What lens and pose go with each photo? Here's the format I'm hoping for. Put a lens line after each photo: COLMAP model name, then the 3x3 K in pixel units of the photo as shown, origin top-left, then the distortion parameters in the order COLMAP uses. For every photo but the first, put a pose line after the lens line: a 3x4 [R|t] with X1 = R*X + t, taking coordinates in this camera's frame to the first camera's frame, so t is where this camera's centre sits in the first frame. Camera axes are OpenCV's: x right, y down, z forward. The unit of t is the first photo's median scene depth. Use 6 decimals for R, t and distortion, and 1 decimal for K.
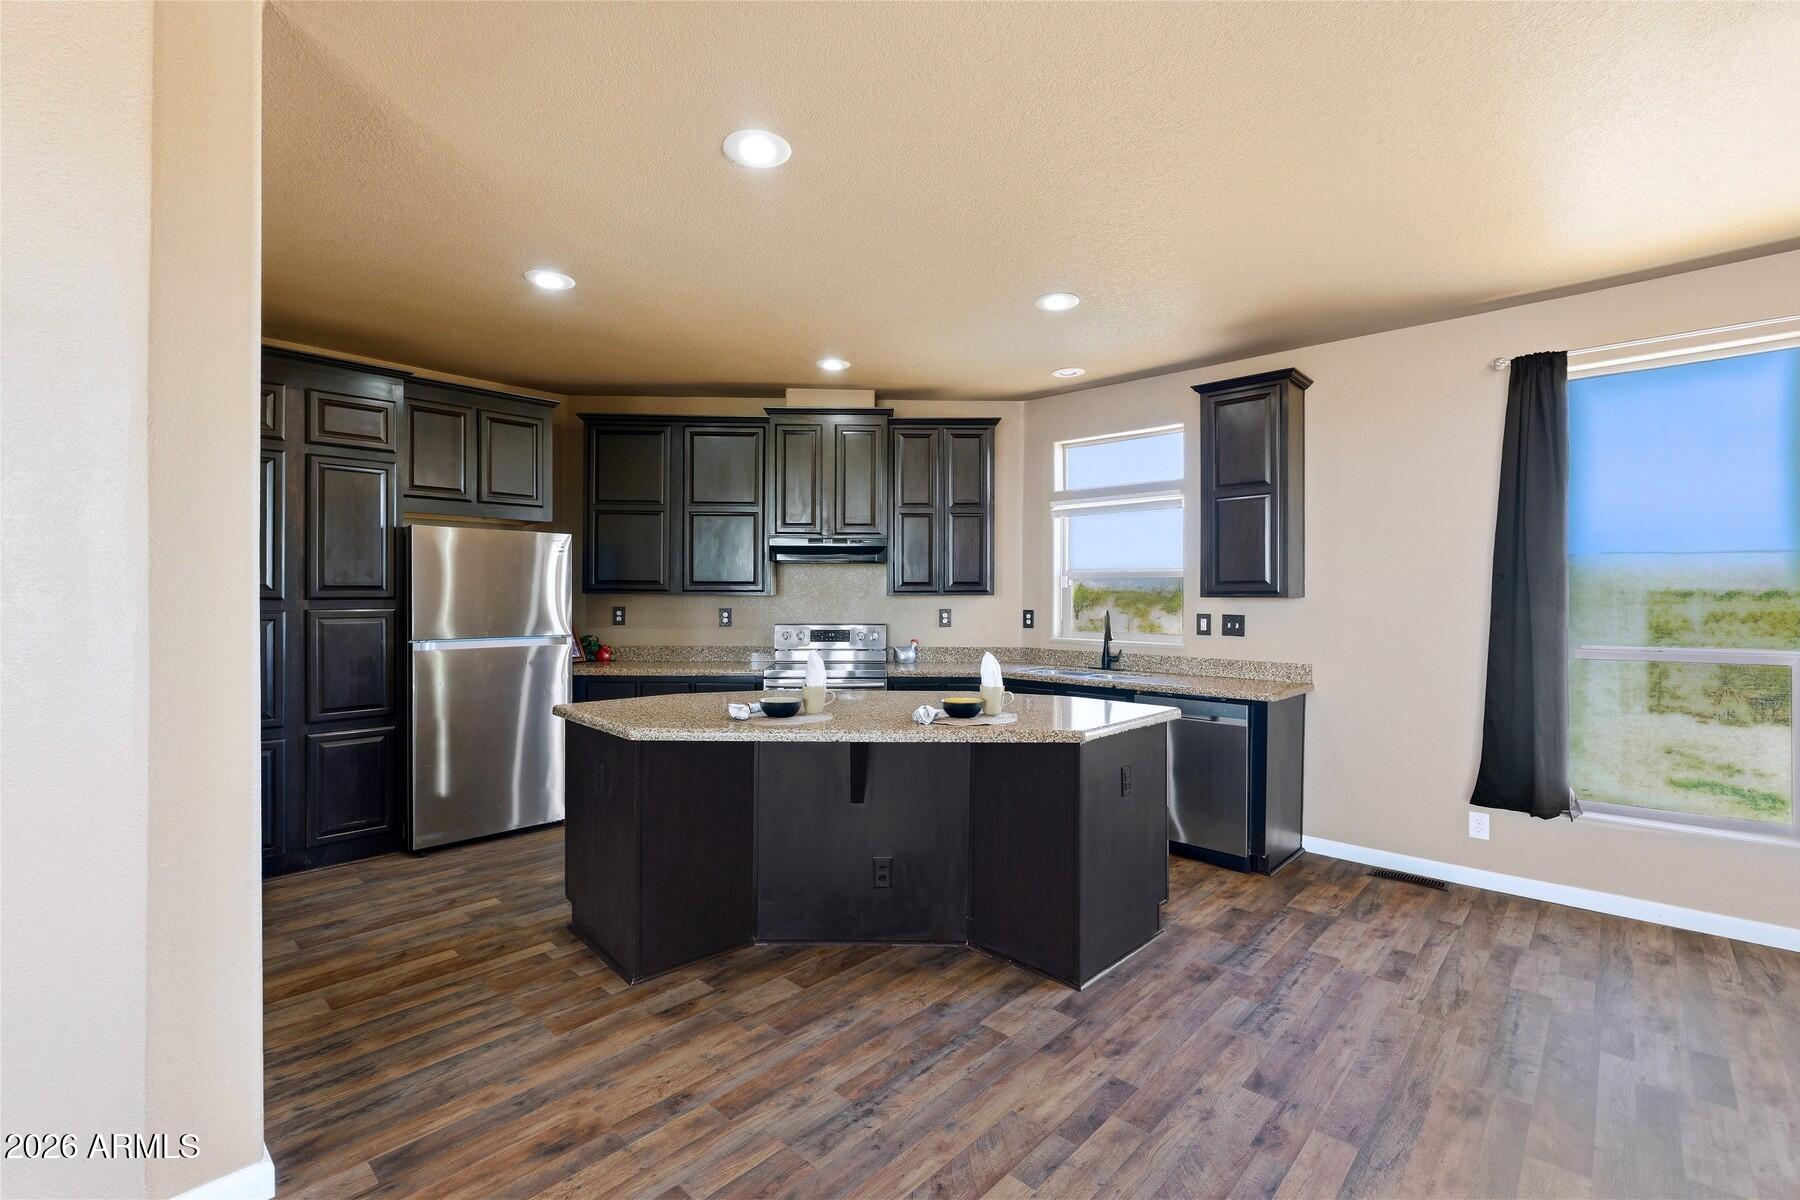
lens RADIAL K [[788.6, 0, 908.6], [0, 788.6, 591.8], [0, 0, 1]] dist [-0.006361, 0.000252]
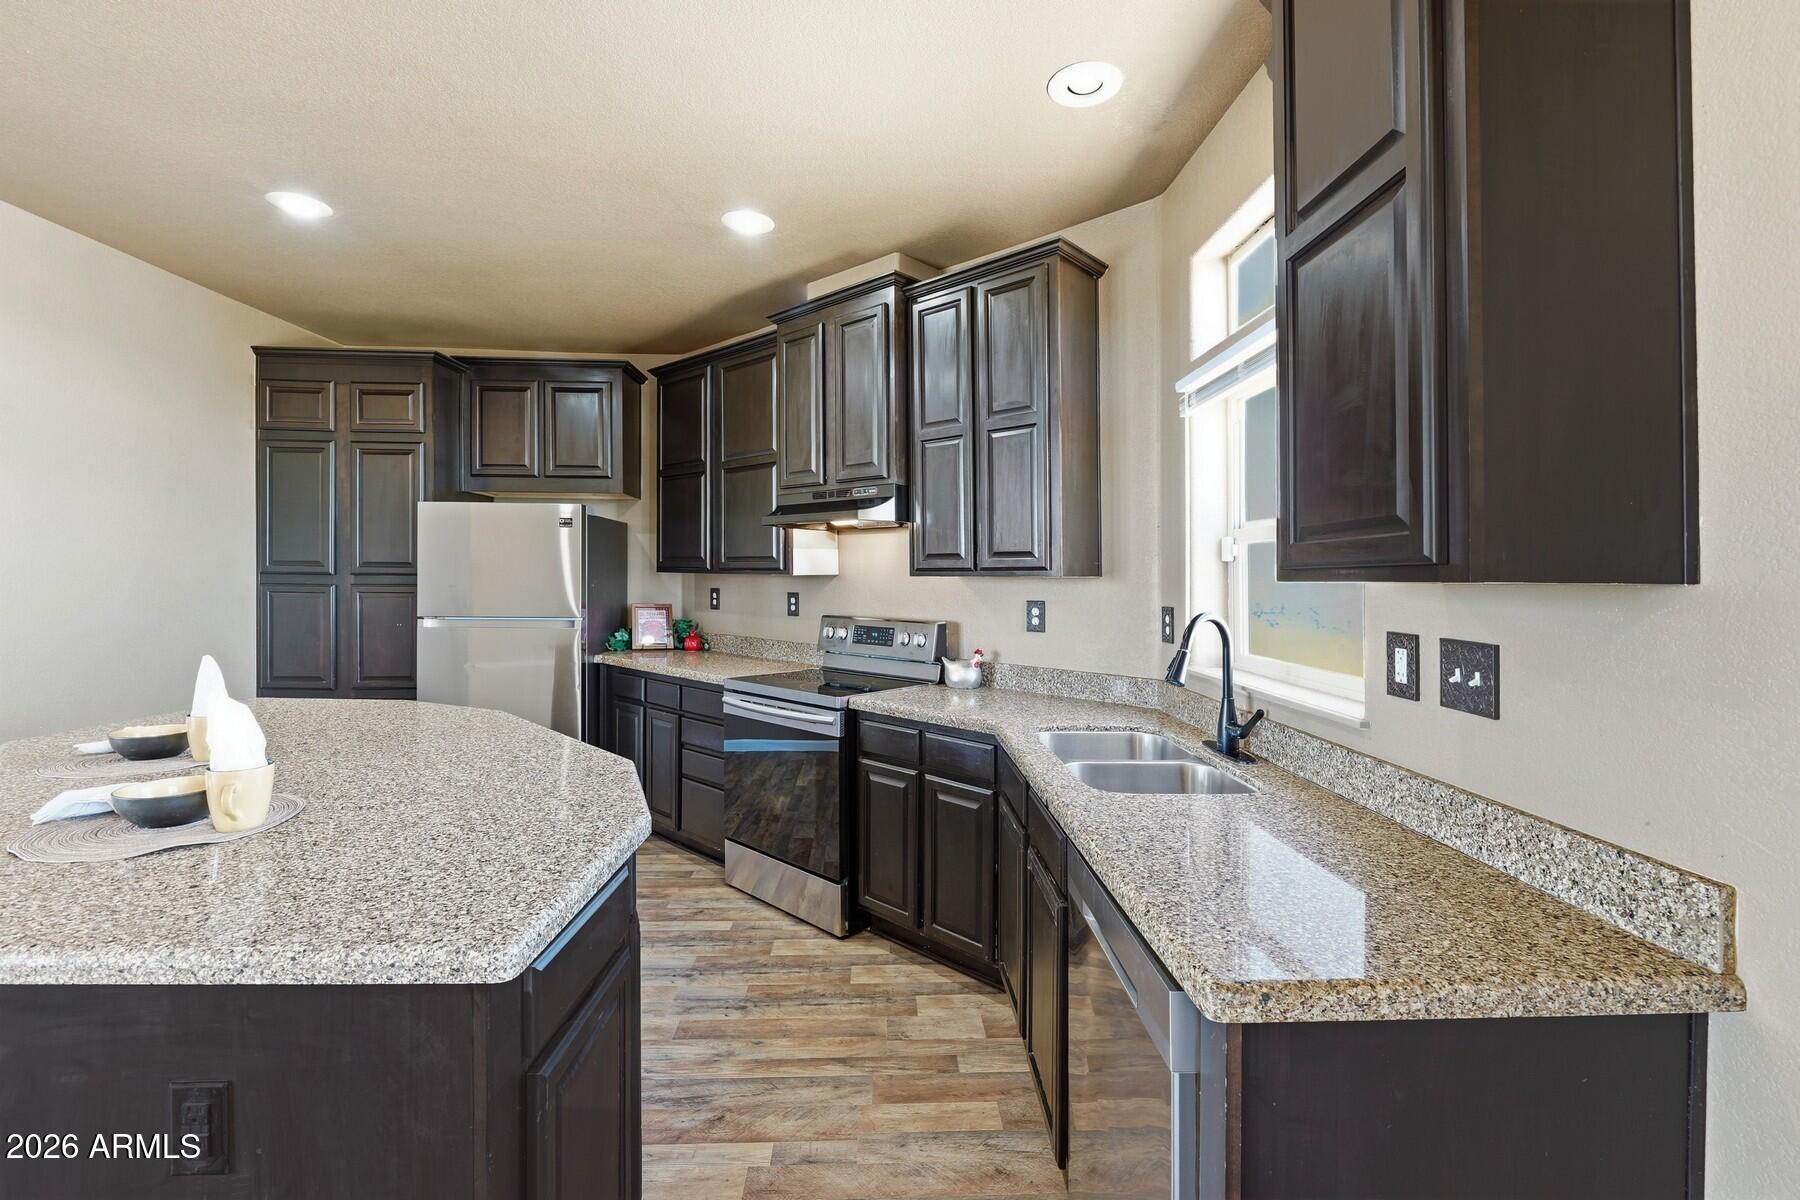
lens RADIAL K [[800.0, 0, 911.1], [0, 800.0, 575.9], [0, 0, 1]] dist [0.002217, 0.000476]
pose [[0.697968, 0.003188, -0.716122, 0.457228], [-0.004654, 0.999989, -0.000084, 0.005355], [0.716114, 0.003392, 0.697975, 0.608857]]
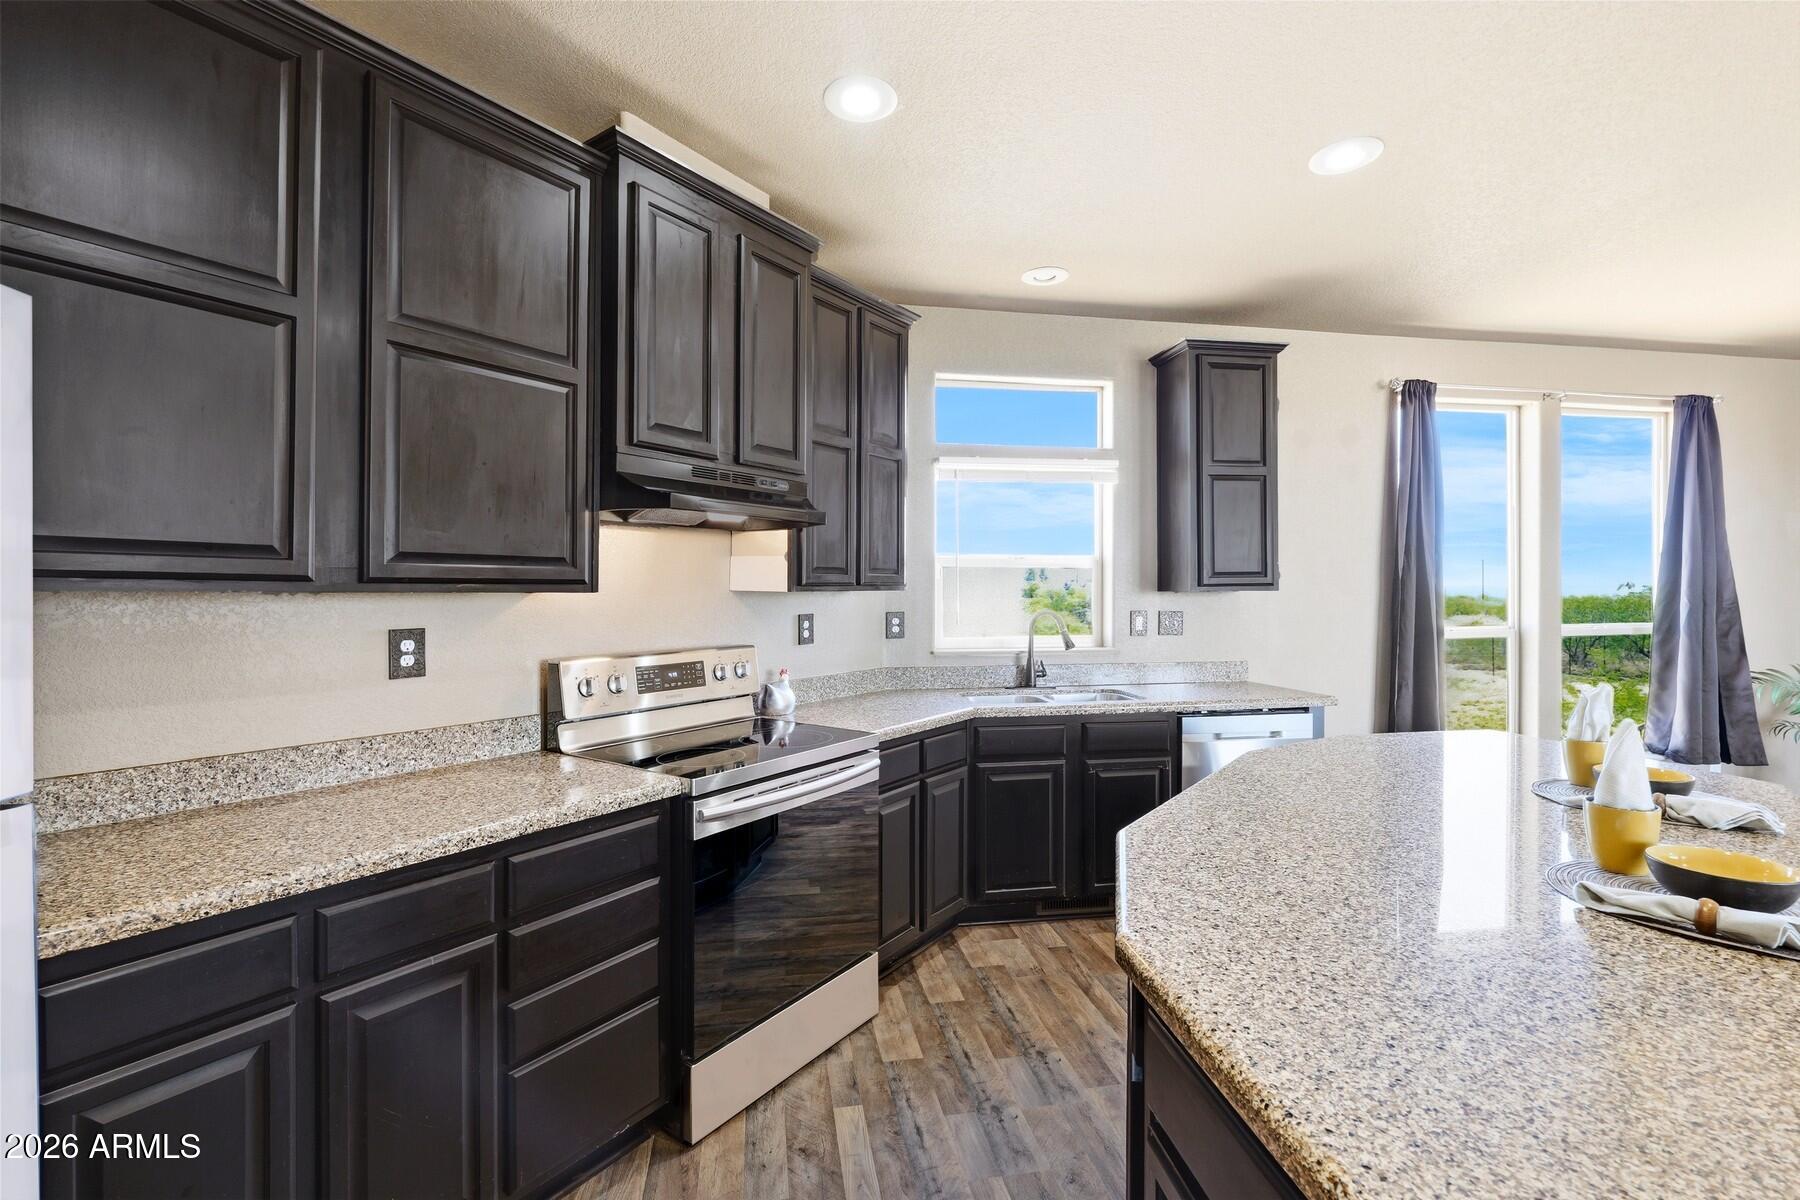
lens RADIAL K [[800.0, 0, 911.1], [0, 800.0, 575.9], [0, 0, 1]] dist [0.002217, 0.000476]
pose [[0.604492, 0.010640, 0.796540, -0.439600], [-0.005816, 0.999943, -0.008943, -0.001574], [-0.796590, 0.000774, 0.604520, 0.660858]]
